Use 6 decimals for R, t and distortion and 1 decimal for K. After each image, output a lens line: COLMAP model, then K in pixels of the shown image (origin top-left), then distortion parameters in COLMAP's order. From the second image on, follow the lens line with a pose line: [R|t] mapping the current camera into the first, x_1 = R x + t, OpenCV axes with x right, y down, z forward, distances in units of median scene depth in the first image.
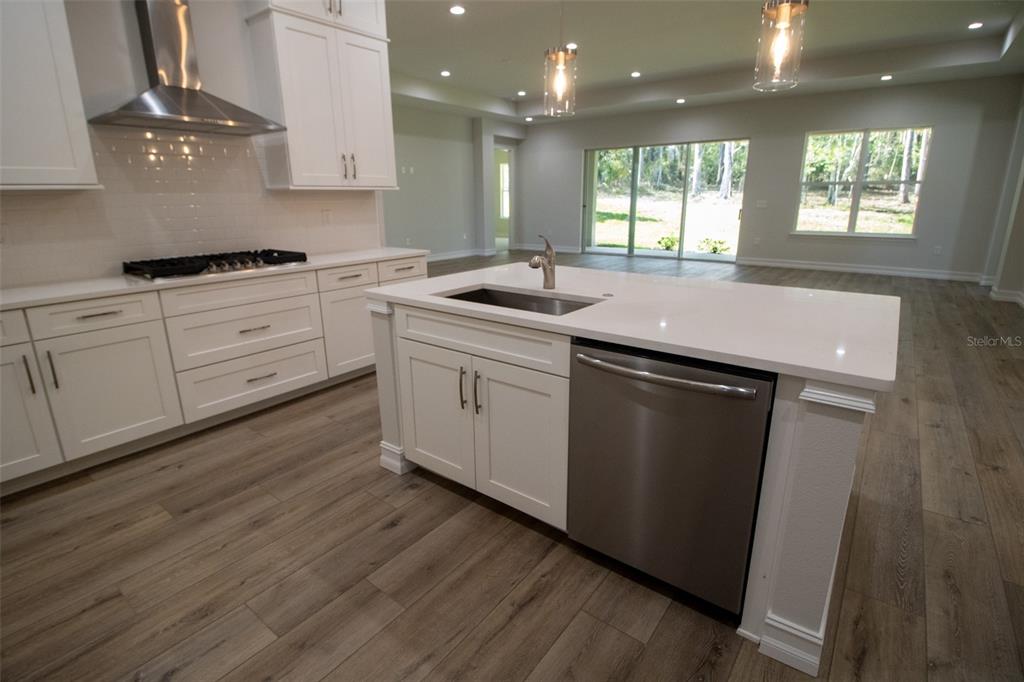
lens RADIAL K [[500.2, 0, 512.0], [0, 500.2, 341.0], [0, 0, 1]] dist [0.000555, -0.015480]
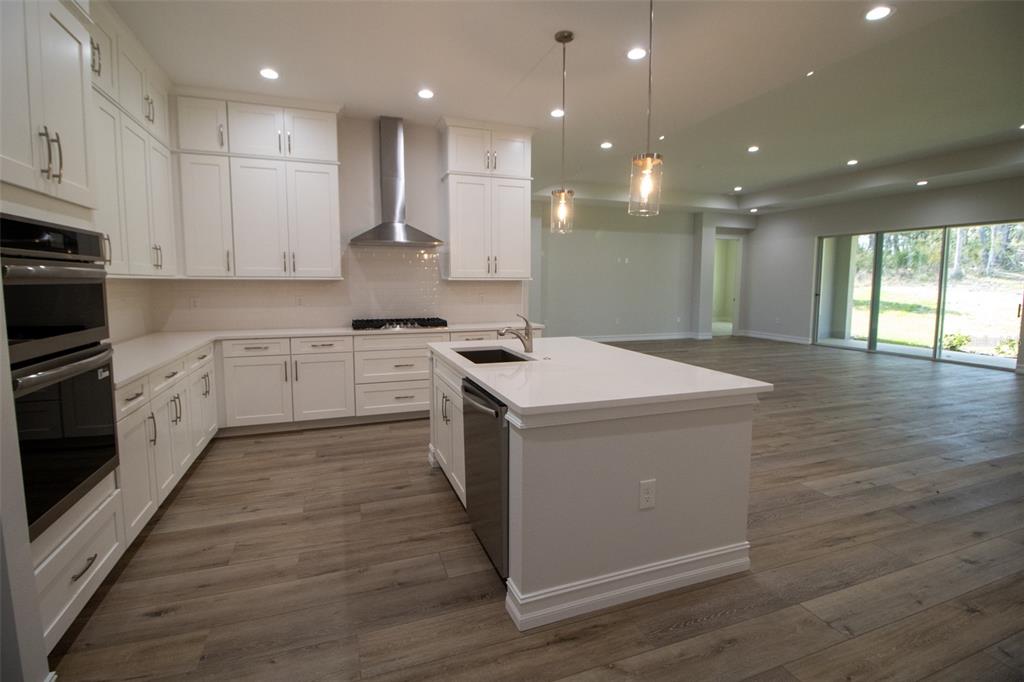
lens RADIAL K [[489.6, 0, 511.7], [0, 489.6, 335.0], [0, 0, 1]] dist [0.001678, -0.014480]
pose [[0.845072, 0.070048, -0.530044, 0.629188], [-0.157976, 0.979830, -0.122379, 0.018847], [0.510781, 0.187153, 0.839093, -0.157346]]
